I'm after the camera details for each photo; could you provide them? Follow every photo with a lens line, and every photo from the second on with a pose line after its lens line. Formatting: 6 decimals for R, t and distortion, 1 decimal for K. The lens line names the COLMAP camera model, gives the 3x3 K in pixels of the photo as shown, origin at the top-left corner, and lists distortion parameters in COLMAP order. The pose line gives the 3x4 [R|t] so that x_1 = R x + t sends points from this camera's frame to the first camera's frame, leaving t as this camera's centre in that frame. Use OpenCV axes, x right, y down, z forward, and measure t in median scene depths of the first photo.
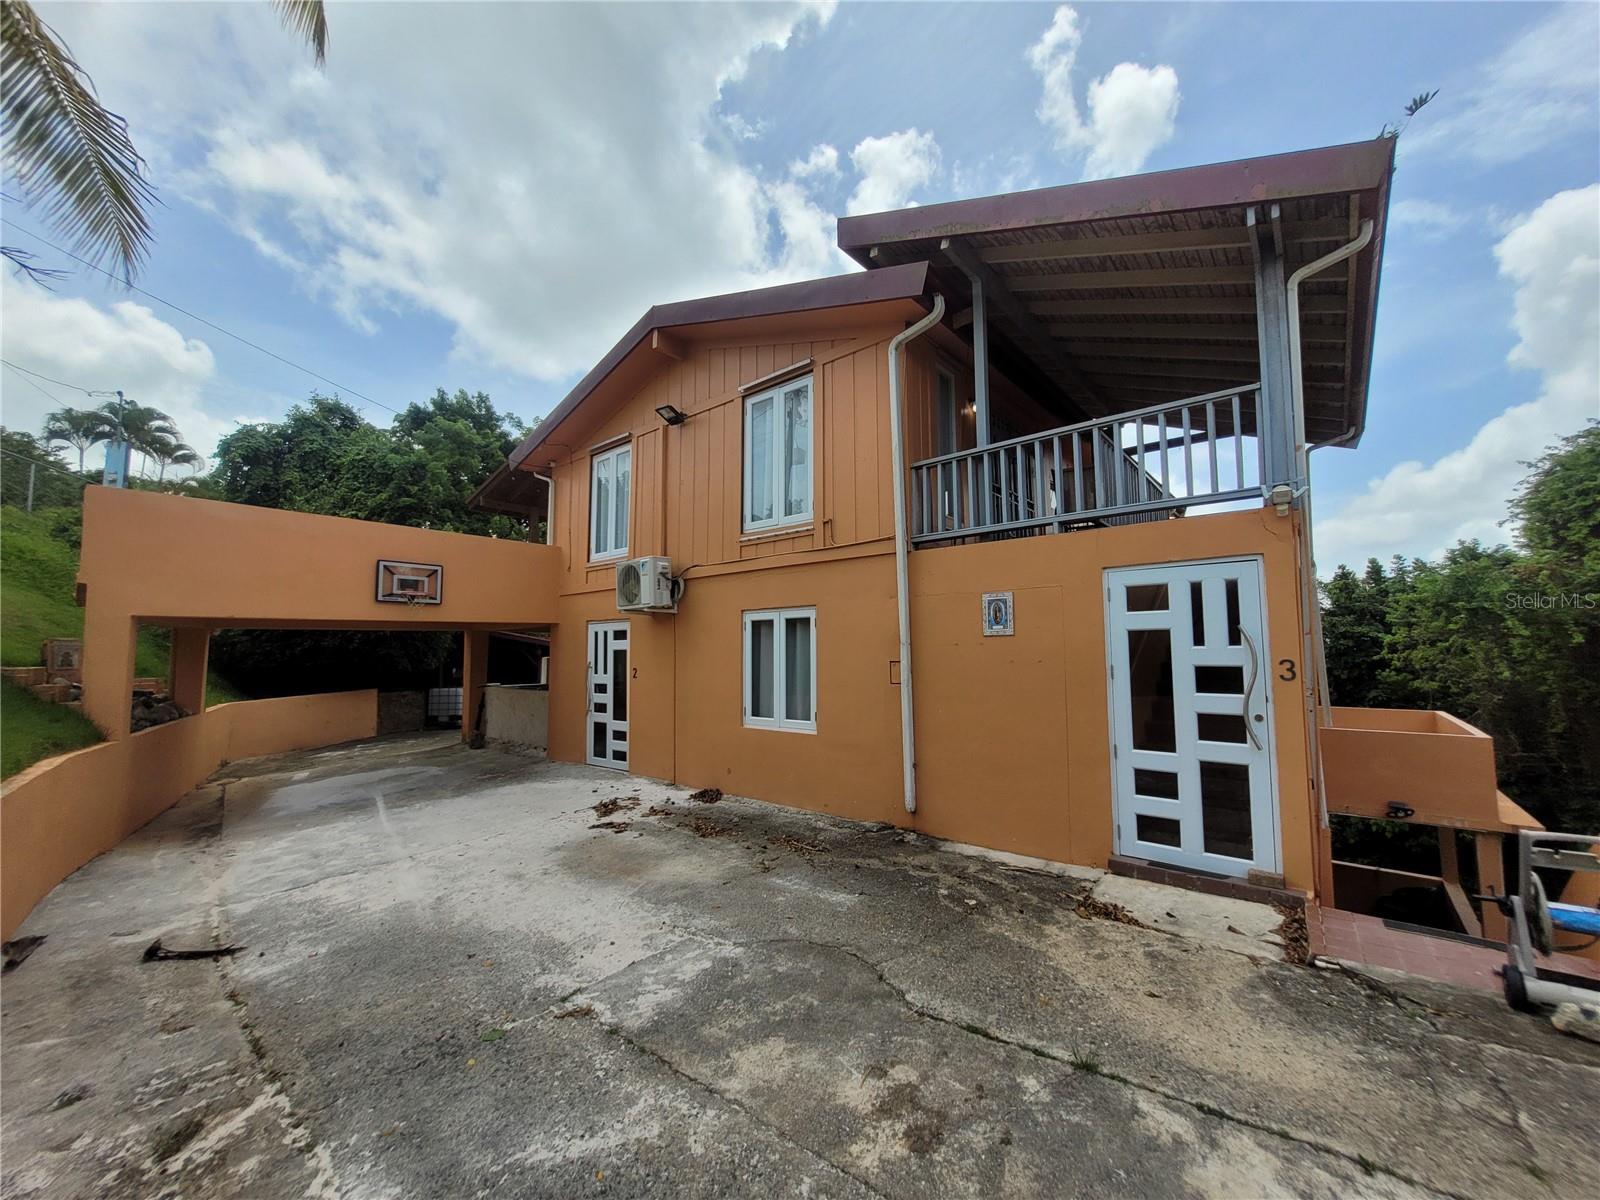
lens RADIAL K [[633.7, 0, 801.4], [0, 633.7, 603.0], [0, 0, 1]] dist [-0.003059, -0.000305]
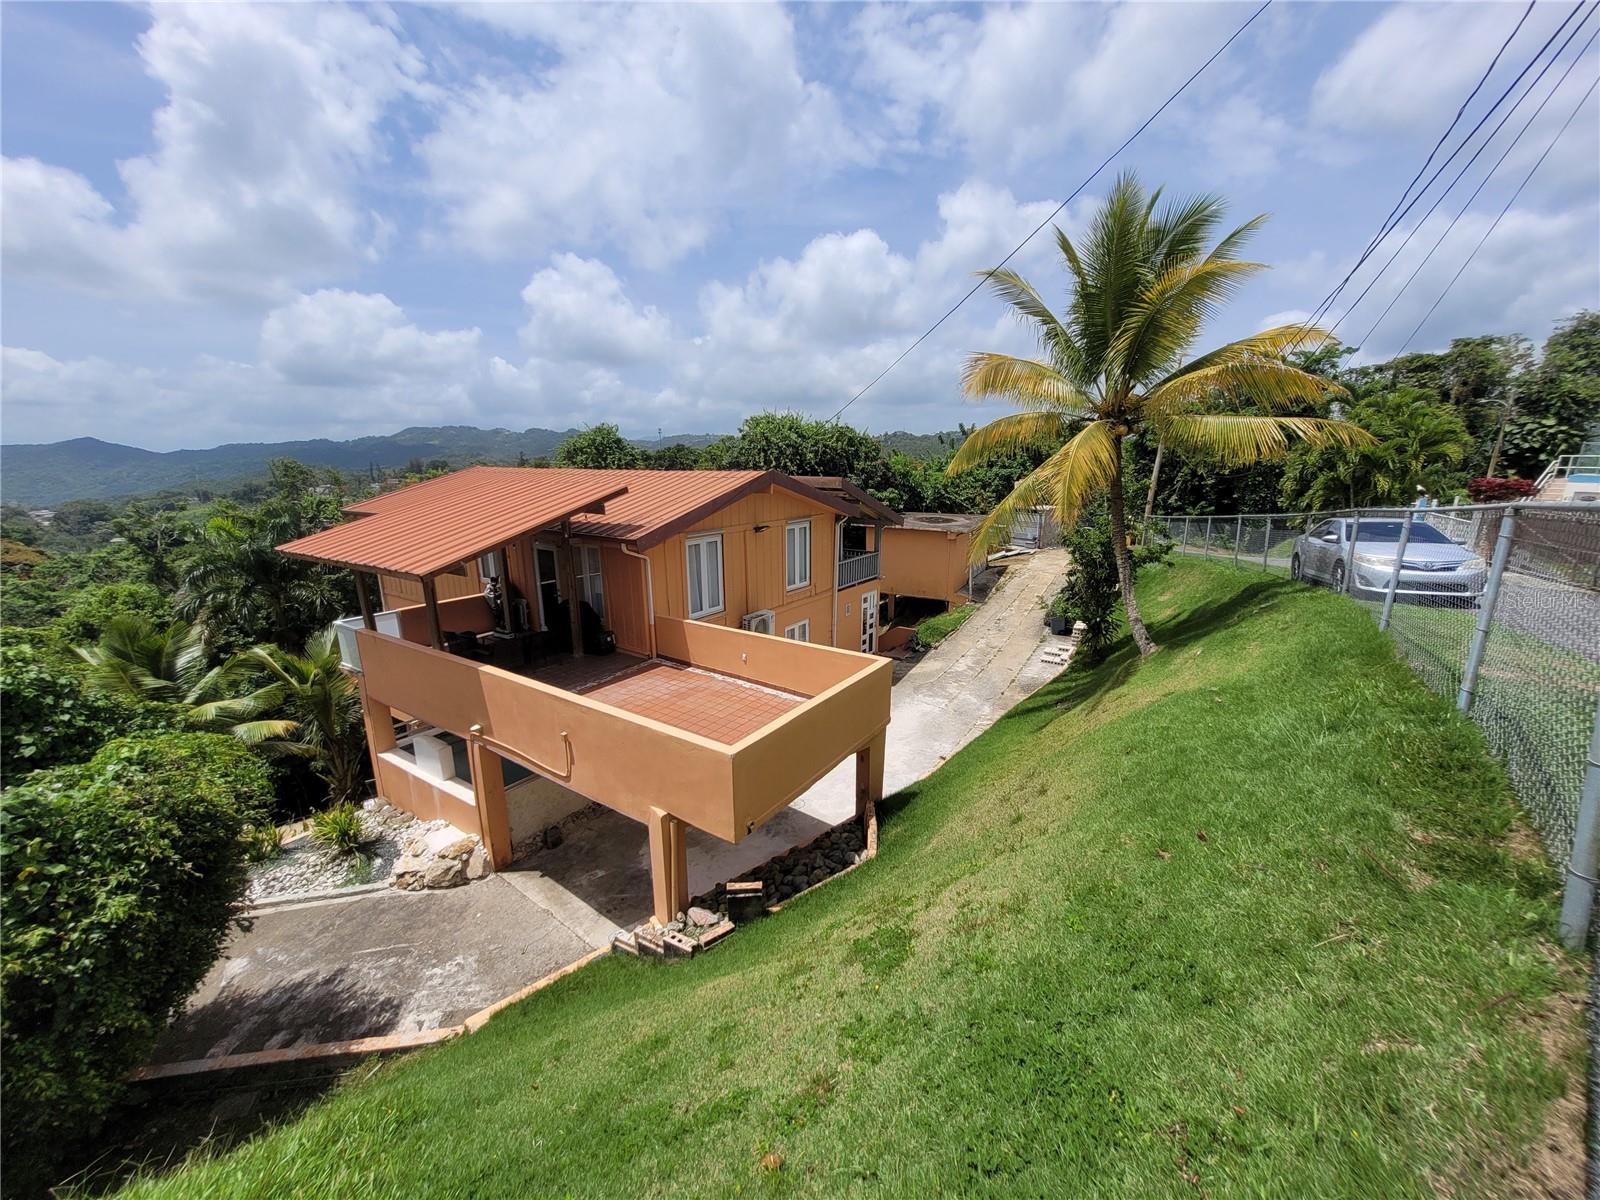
lens RADIAL K [[633.7, 0, 805.6], [0, 633.7, 609.5], [0, 0, 1]] dist [-0.003059, -0.000305]
pose [[-0.140479, -0.219092, 0.965538, -1.746011], [-0.068926, 0.975007, 0.211213, -0.407616], [-0.987682, -0.036880, -0.152069, 1.017683]]
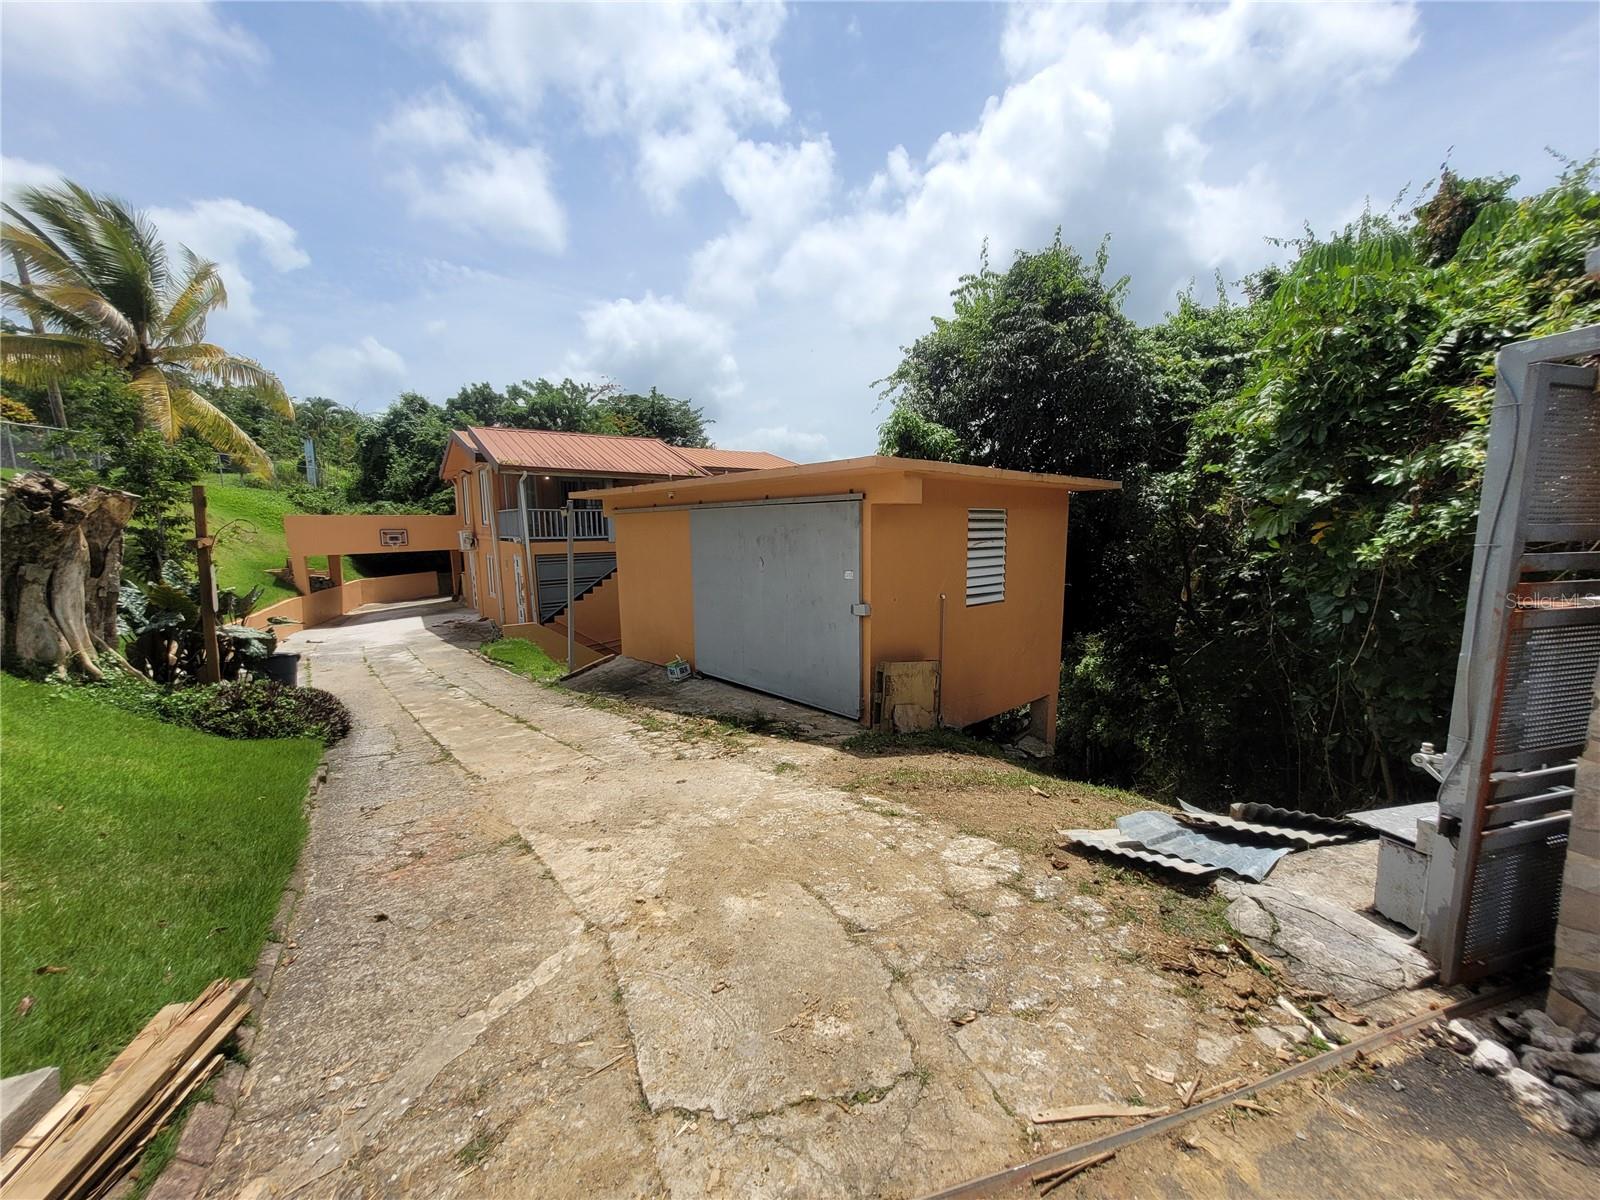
lens RADIAL K [[633.7, 0, 801.2], [0, 633.7, 605.9], [0, 0, 1]] dist [-0.003059, -0.000305]
pose [[0.970752, 0.025269, -0.238750, 1.639746], [0.028394, 0.975383, 0.218682, -0.284079], [0.238399, -0.219065, 0.946138, -1.109096]]
